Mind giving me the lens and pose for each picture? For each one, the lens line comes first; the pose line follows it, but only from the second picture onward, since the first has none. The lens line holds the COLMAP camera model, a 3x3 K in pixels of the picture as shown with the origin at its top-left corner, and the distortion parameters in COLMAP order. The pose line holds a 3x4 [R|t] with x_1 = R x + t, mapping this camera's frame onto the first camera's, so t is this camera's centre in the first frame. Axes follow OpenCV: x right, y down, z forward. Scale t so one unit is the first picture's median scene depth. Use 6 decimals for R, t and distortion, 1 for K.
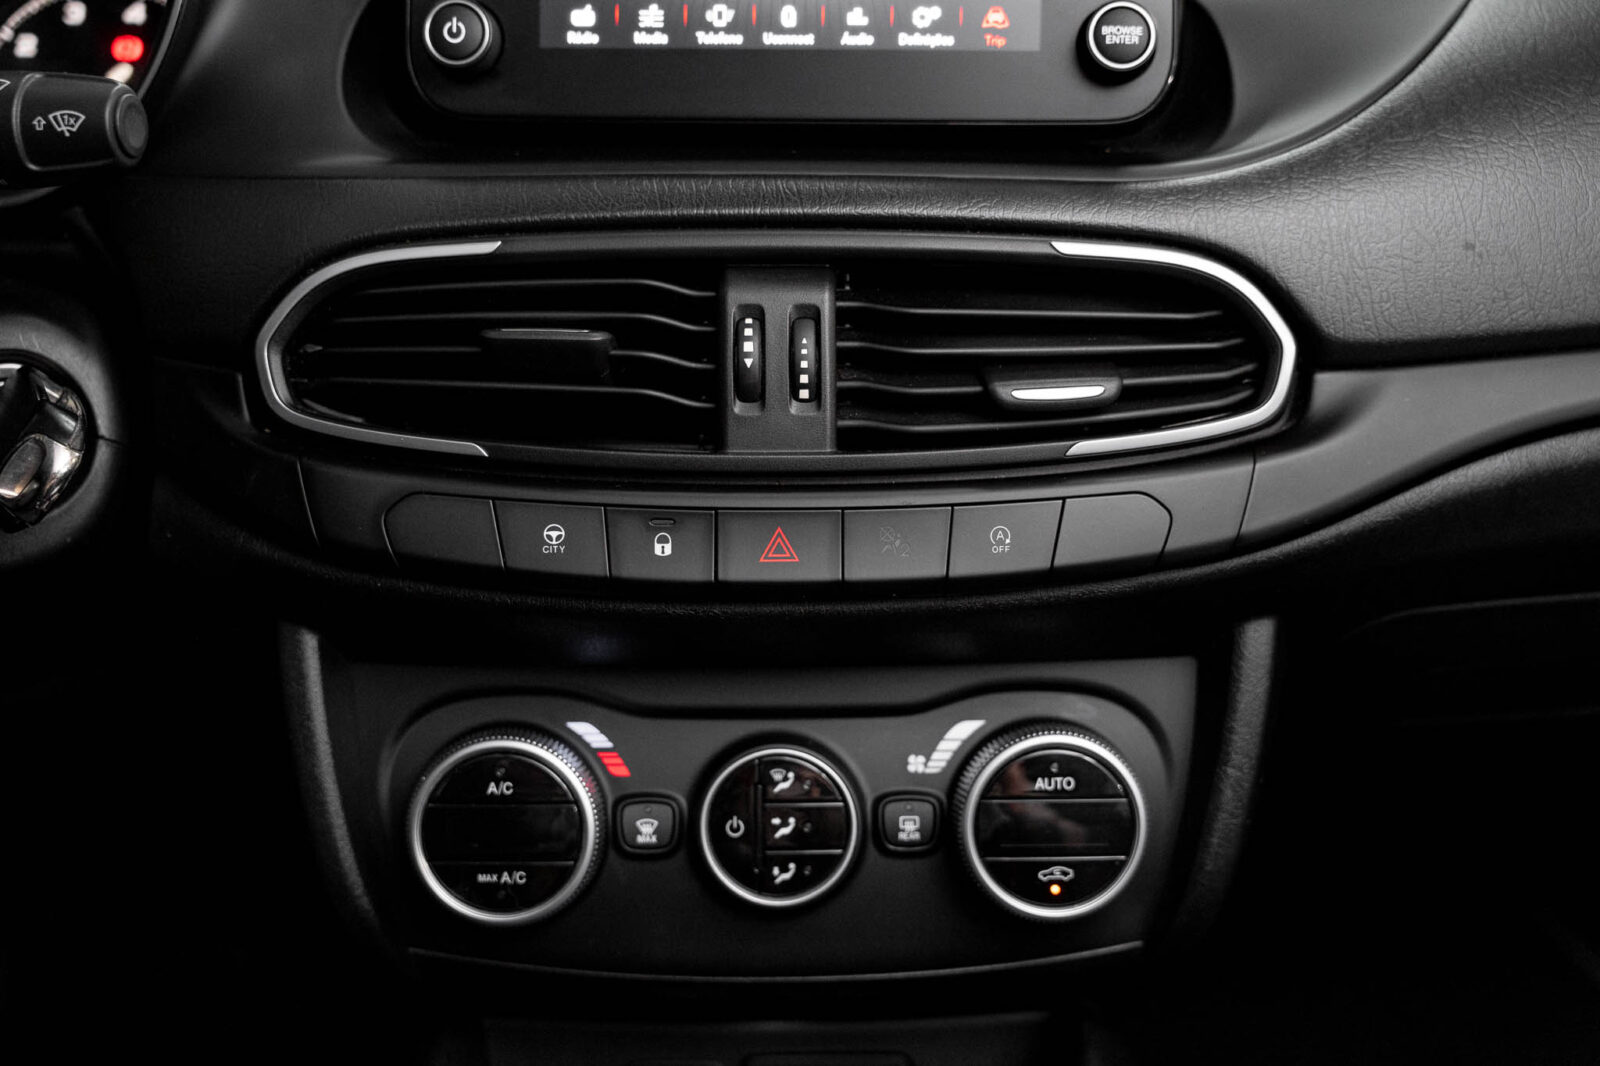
lens RADIAL K [[1856.2, 0, 793.6], [0, 1856.2, 548.4], [0, 0, 1]] dist [-0.047877, 0.000000]
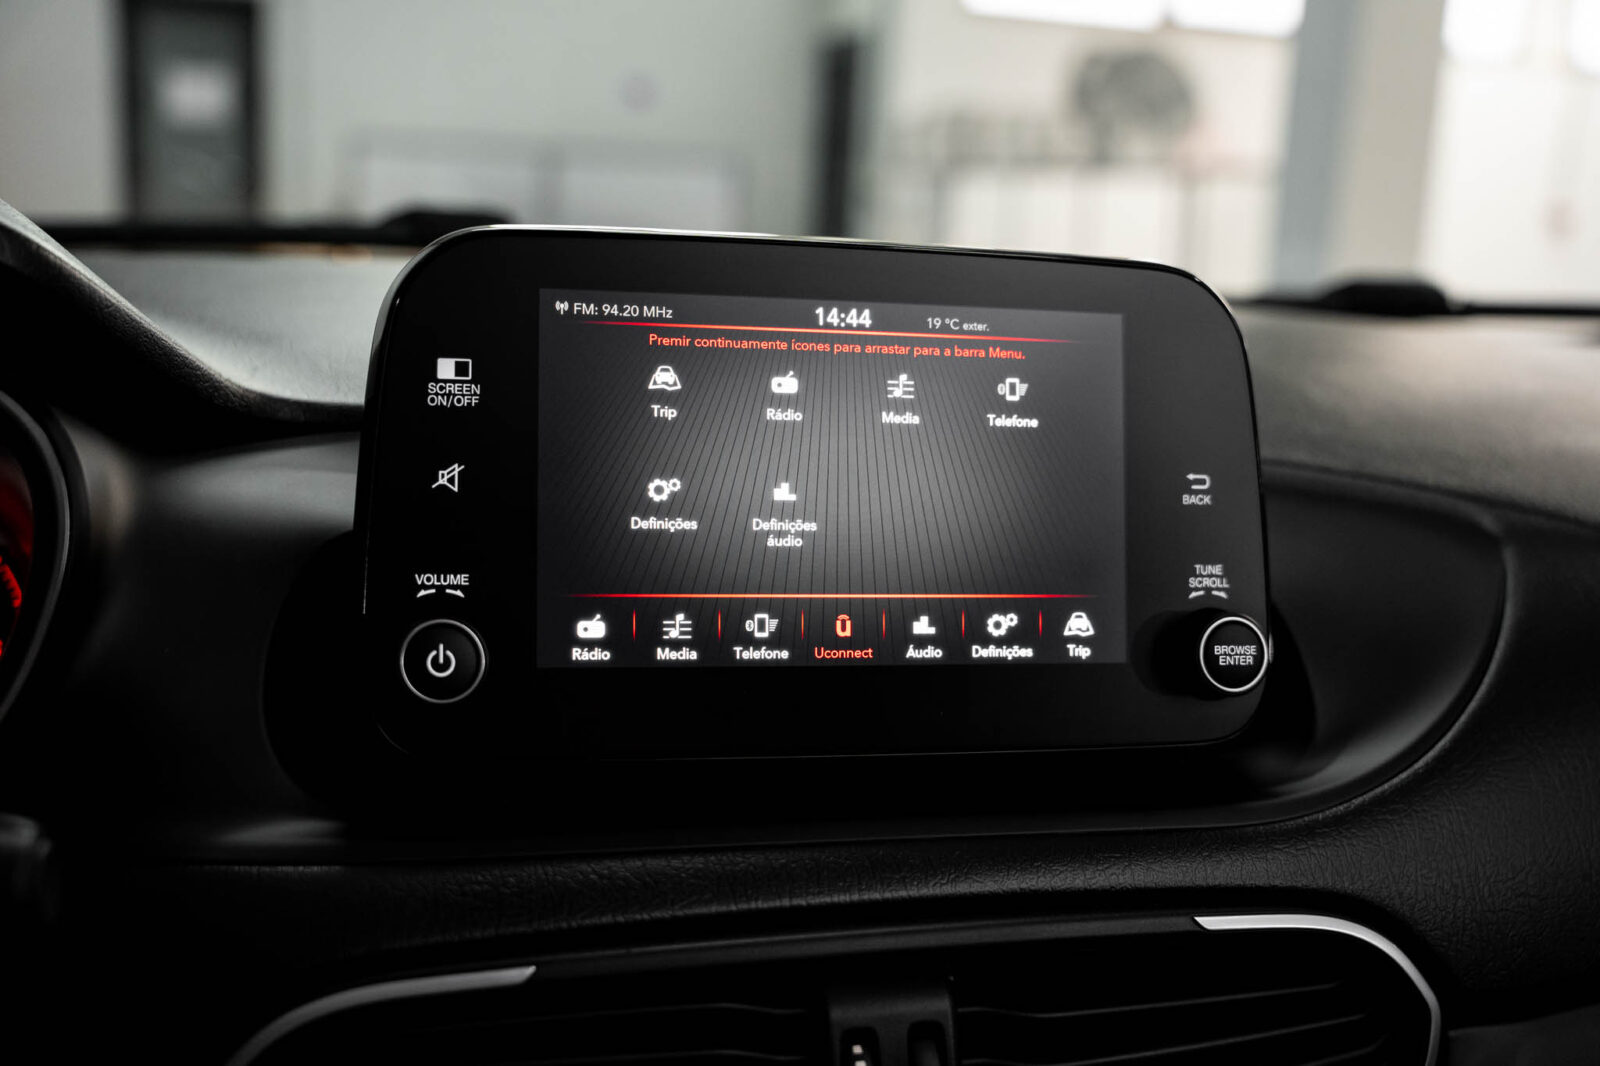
lens RADIAL K [[1700.0, 0, 799.2], [0, 1700.0, 525.1], [0, 0, 1]] dist [-0.084848, 0.000000]
pose [[0.962540, 0.001461, 0.271137, -0.231788], [0.036744, 0.990058, -0.135775, -0.237168], [-0.268640, 0.140651, 0.952916, 0.291094]]
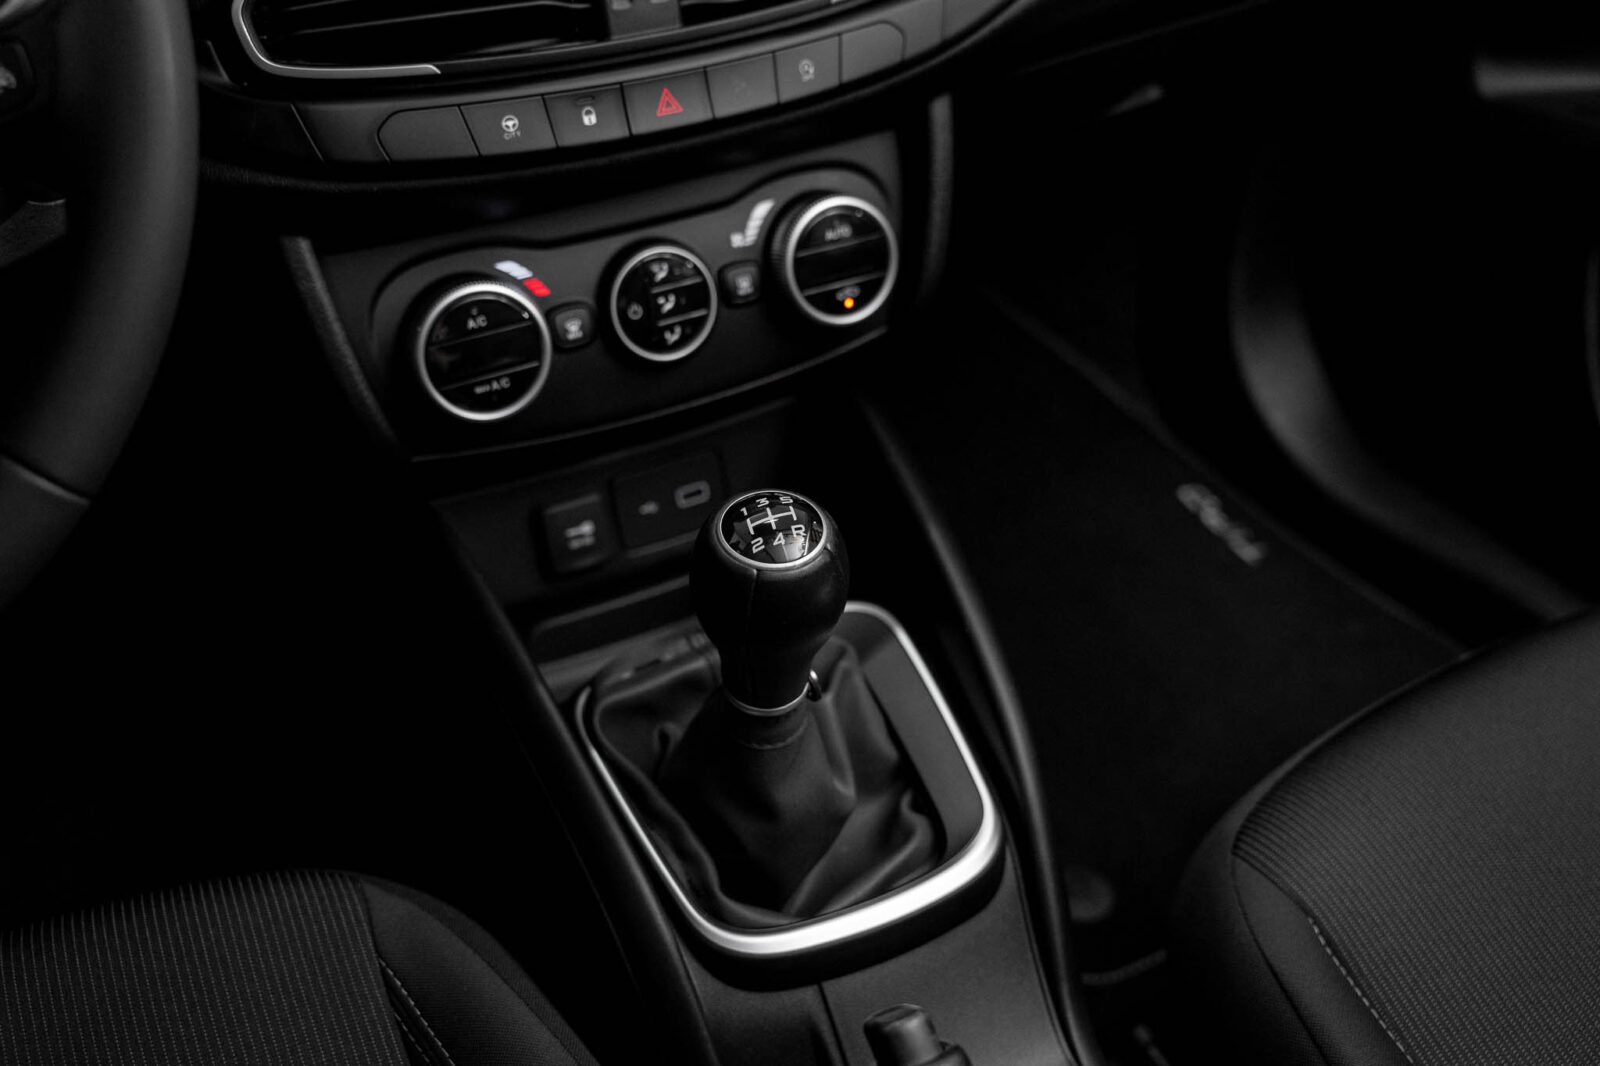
lens RADIAL K [[1554.4, 0, 792.8], [0, 1554.4, 528.2], [0, 0, 1]] dist [-0.086830, 0.000000]
pose [[0.891248, -0.275613, 0.360160, -0.405363], [0.156454, 0.932248, 0.326246, -0.062556], [-0.425676, -0.234418, 0.873984, -0.116076]]
